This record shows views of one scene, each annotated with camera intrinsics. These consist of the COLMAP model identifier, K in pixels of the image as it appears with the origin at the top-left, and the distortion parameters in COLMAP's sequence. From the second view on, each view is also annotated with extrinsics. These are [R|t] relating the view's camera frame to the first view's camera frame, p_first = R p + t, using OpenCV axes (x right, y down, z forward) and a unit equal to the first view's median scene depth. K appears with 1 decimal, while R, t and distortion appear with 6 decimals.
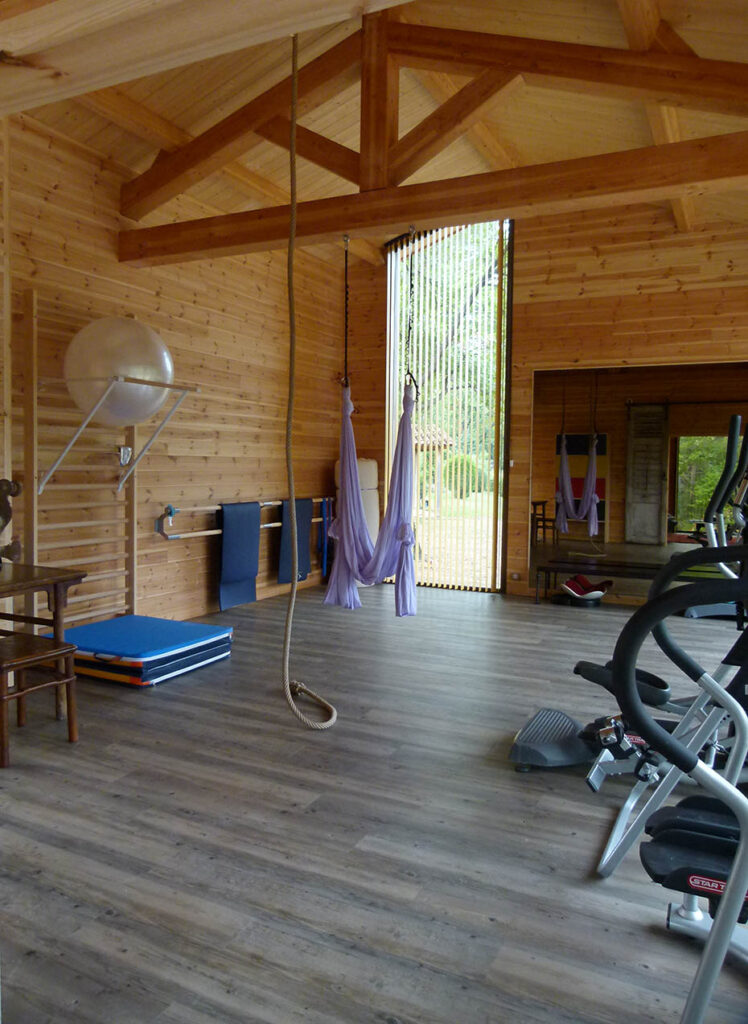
lens RADIAL K [[773.6, 0, 374.0], [0, 773.6, 512.0], [0, 0, 1]] dist [-0.002297, -0.000637]
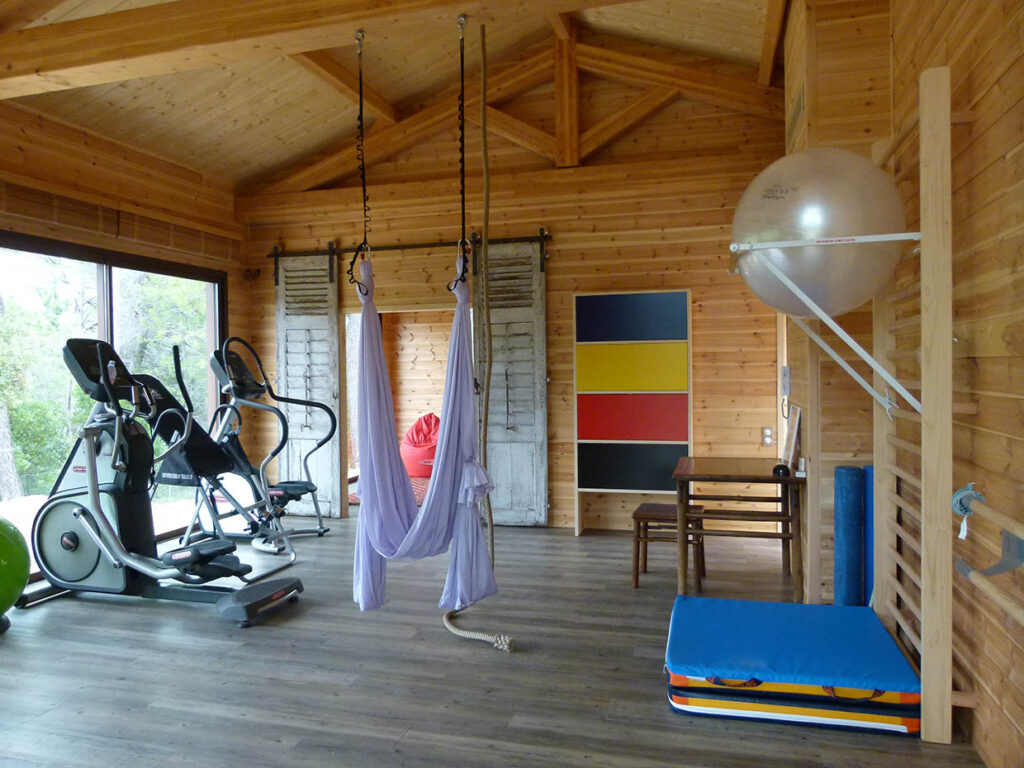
lens RADIAL K [[751.0, 0, 512.0], [0, 751.0, 384.0], [0, 0, 1]] dist [-0.047452, 0.036951]
pose [[-0.984899, 0.002092, -0.173118, 0.048411], [-0.009518, 0.997761, 0.066206, -0.167261], [0.172868, 0.066854, -0.982673, 2.750946]]
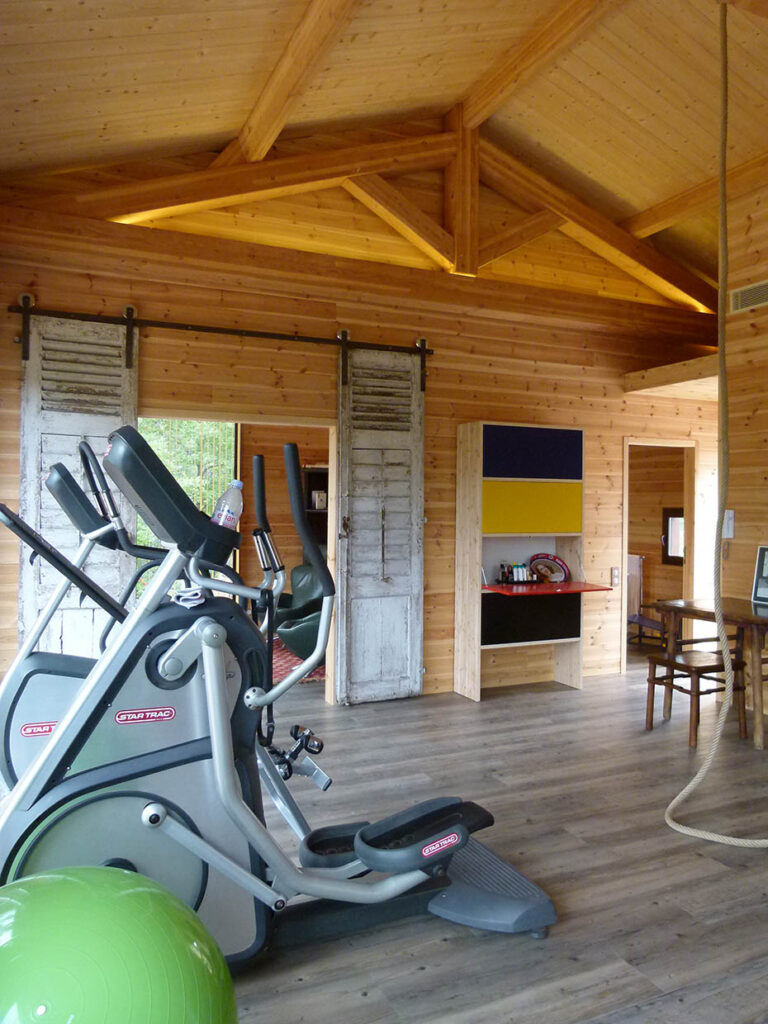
lens RADIAL K [[751.0, 0, 385.8], [0, 751.0, 504.8], [0, 0, 1]] dist [-0.047452, 0.036951]
pose [[-0.642930, -0.020351, -0.765655, 1.056265], [-0.059521, 0.997951, 0.023456, -0.108859], [0.763609, 0.060653, -0.642824, 1.704150]]
